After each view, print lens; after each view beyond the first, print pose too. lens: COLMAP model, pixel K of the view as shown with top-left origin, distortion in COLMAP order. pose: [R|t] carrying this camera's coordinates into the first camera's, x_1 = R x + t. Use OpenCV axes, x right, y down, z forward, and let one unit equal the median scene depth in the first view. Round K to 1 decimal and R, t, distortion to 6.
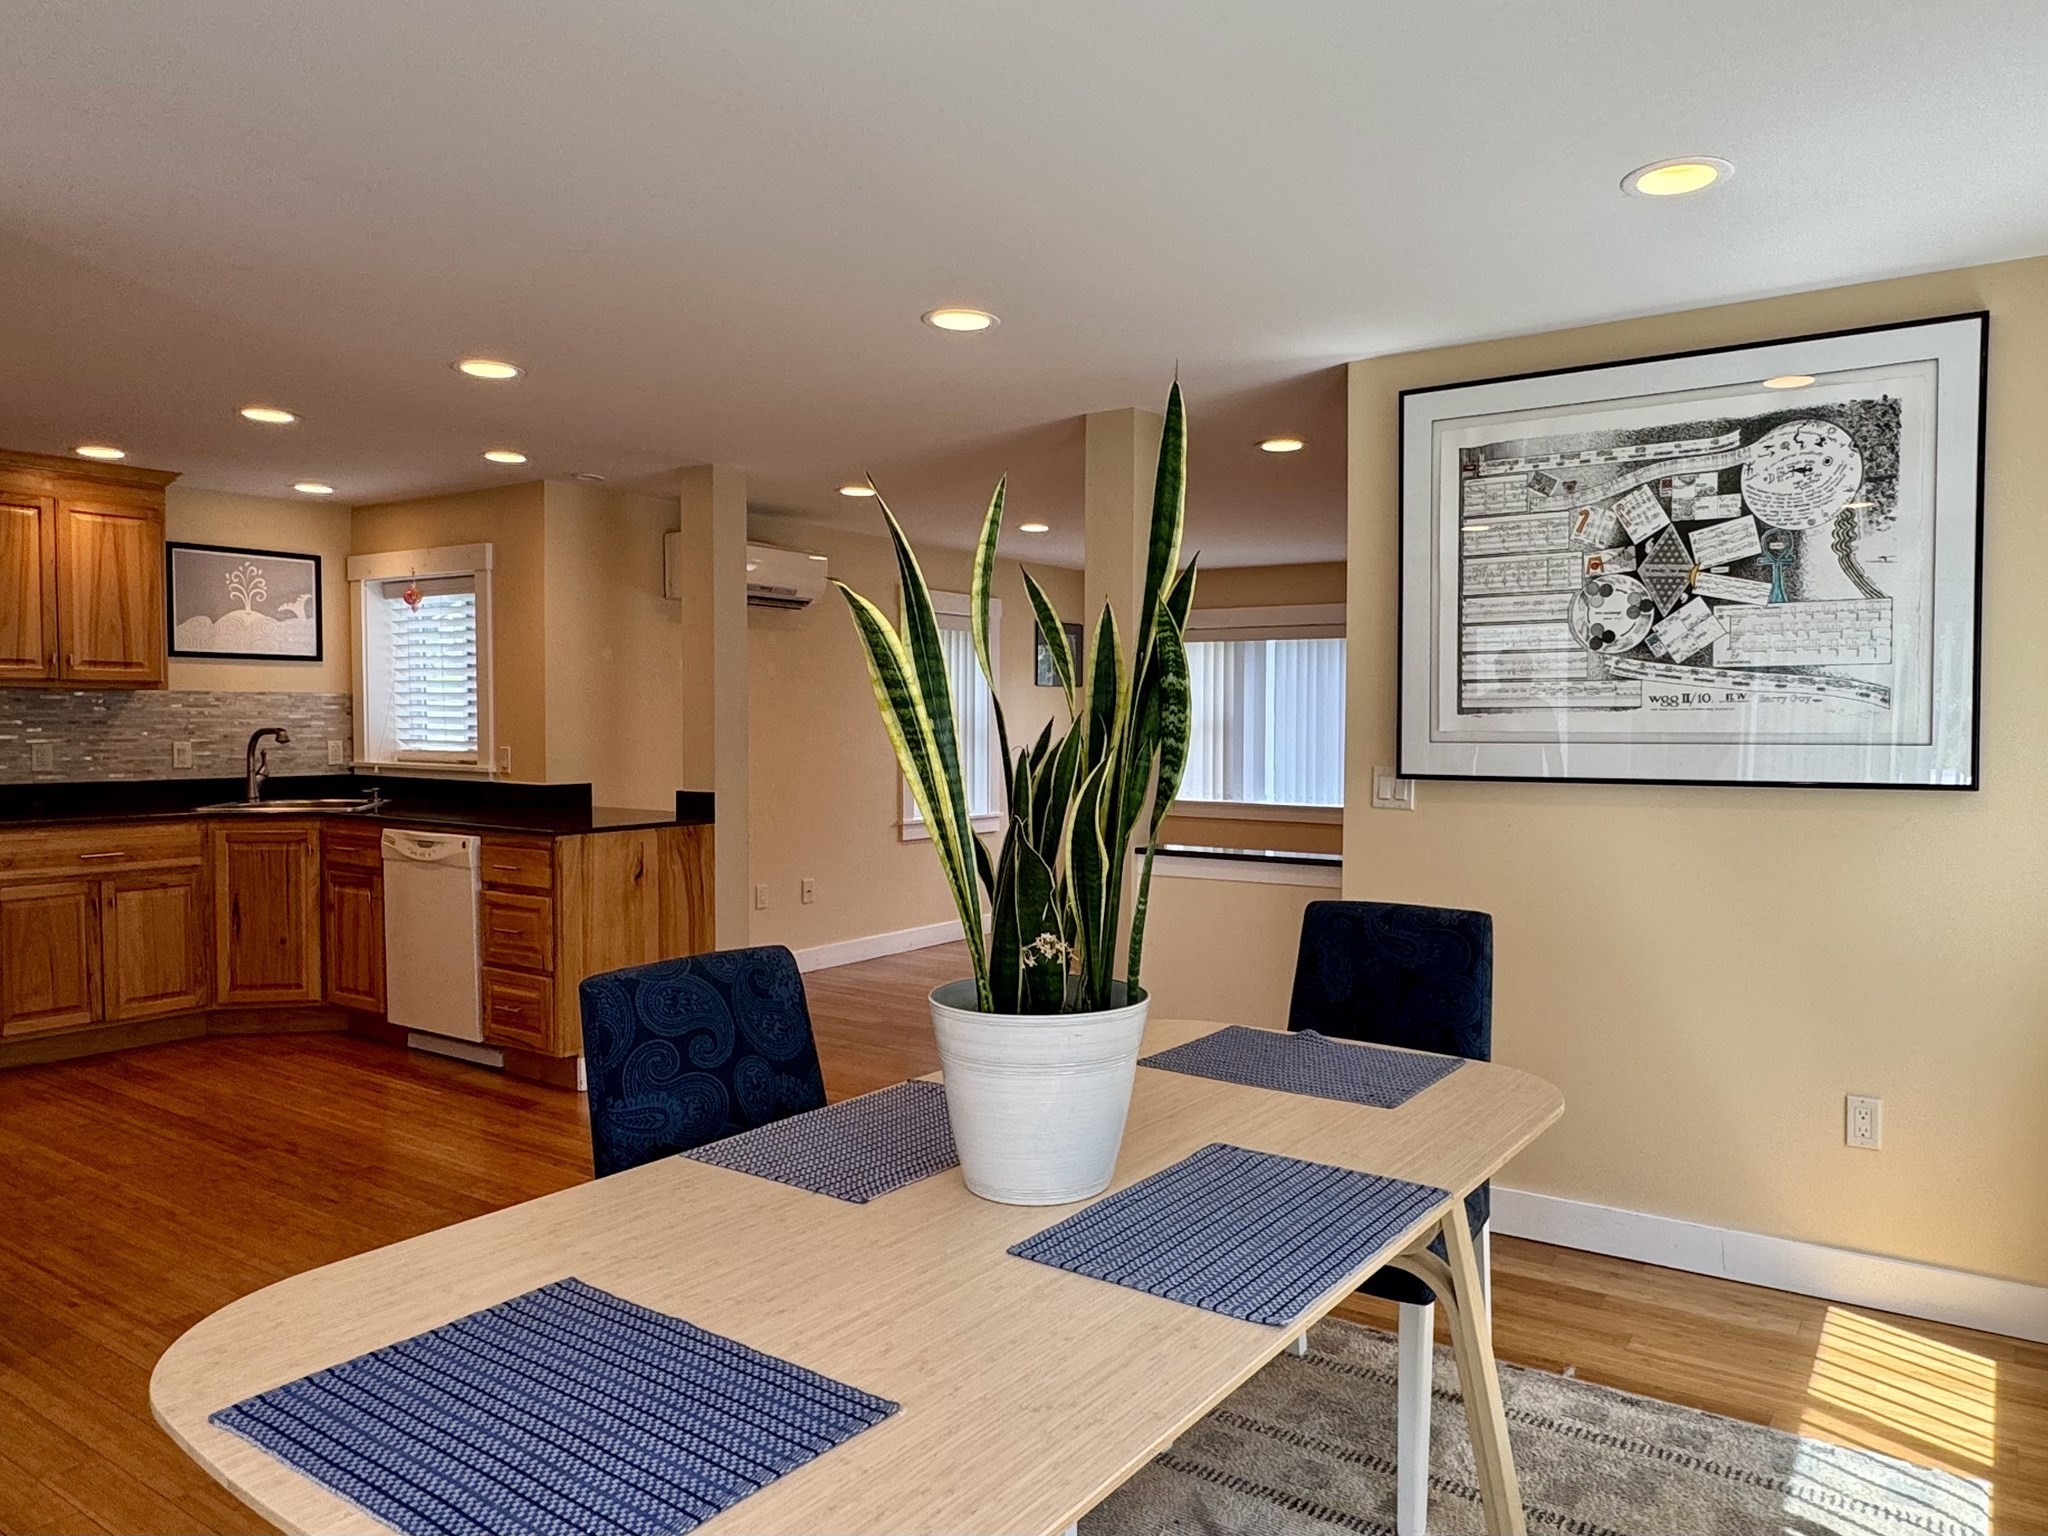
lens RADIAL K [[1376.2, 0, 1109.3], [0, 1376.2, 770.4], [0, 0, 1]] dist [0.003613, 0.001721]
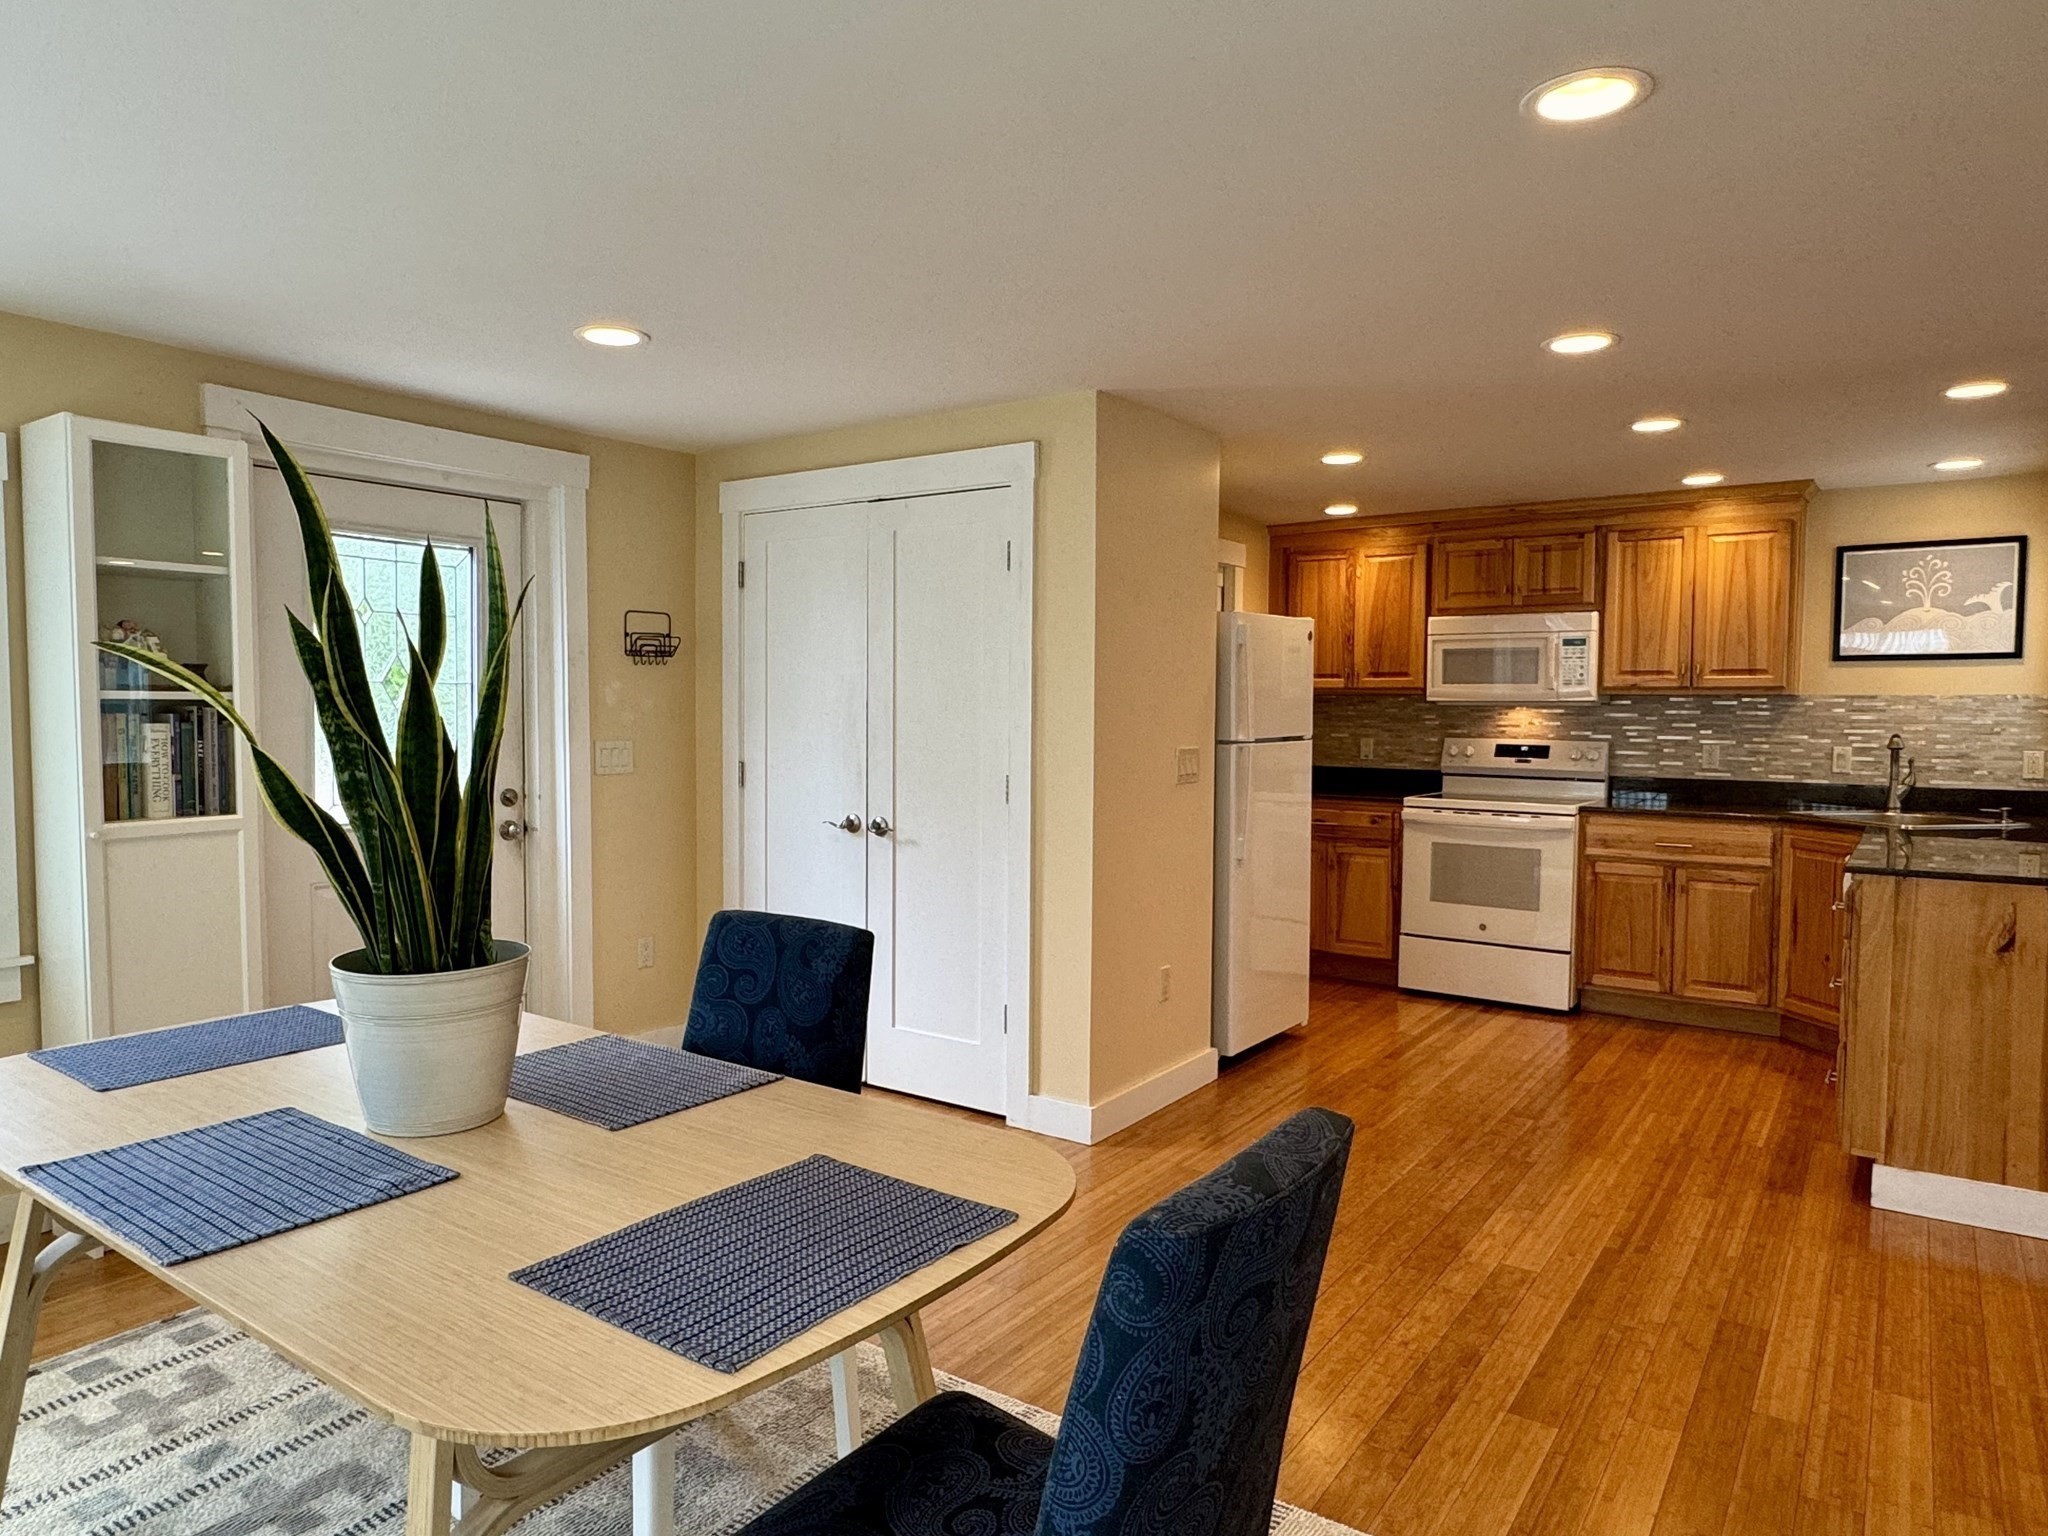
lens RADIAL K [[1293.1, 0, 1009.3], [0, 1293.1, 772.1], [0, 0, 1]] dist [0.002714, 0.000059]
pose [[-0.035285, 0.043879, -0.998414, 0.472885], [-0.045685, 0.997920, 0.045472, -0.028929], [0.998333, 0.047217, -0.033207, 0.719307]]
